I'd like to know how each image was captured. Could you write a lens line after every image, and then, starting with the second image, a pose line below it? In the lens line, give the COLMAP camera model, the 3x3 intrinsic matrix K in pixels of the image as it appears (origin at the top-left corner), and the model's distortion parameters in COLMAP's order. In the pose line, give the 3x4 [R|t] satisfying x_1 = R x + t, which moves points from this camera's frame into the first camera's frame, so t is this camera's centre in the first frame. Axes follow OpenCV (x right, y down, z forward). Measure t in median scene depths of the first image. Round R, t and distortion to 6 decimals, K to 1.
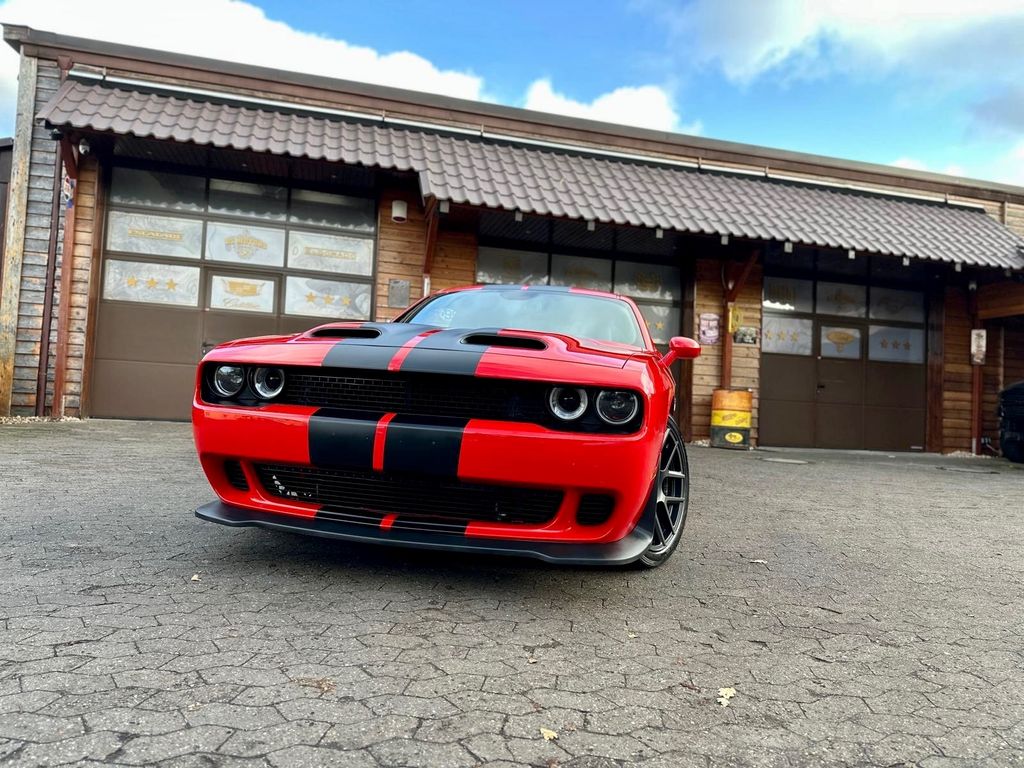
lens RADIAL K [[715.9, 0, 512.8], [0, 715.9, 392.0], [0, 0, 1]] dist [0.042634, -0.051184]
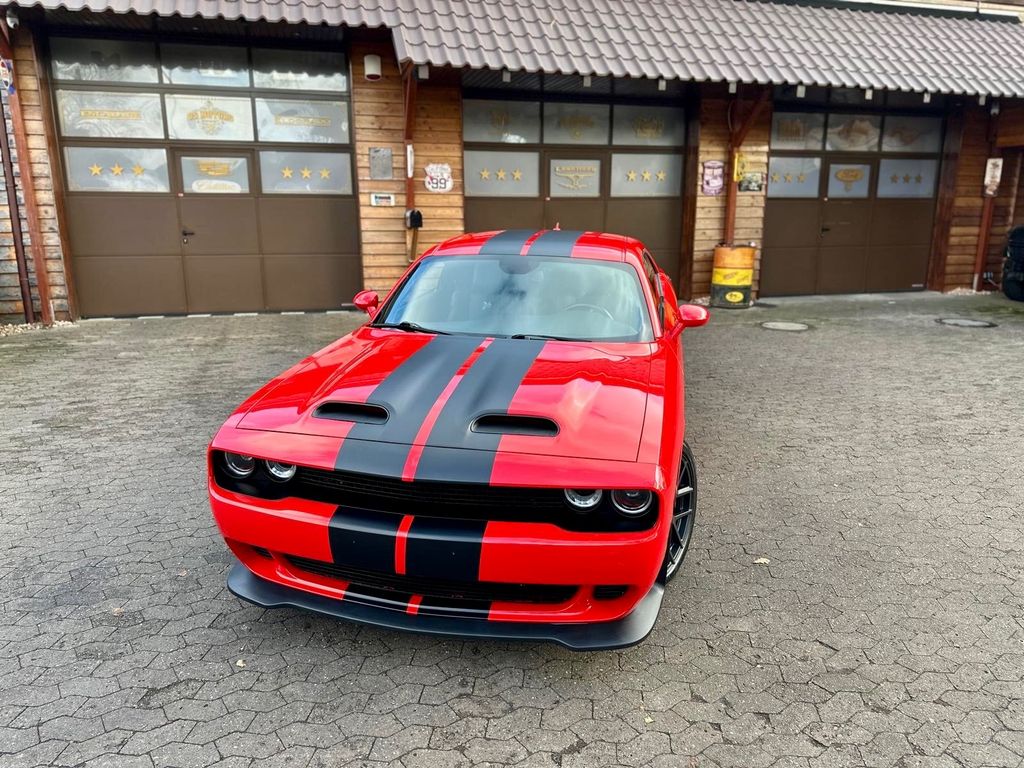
lens RADIAL K [[715.9, 0, 512.7], [0, 715.9, 391.3], [0, 0, 1]] dist [0.042634, -0.051184]
pose [[0.998683, -0.051305, -0.000750, -0.003293], [0.049587, 0.961273, 0.271101, -0.103572], [-0.013188, -0.270781, 0.962551, 0.017677]]
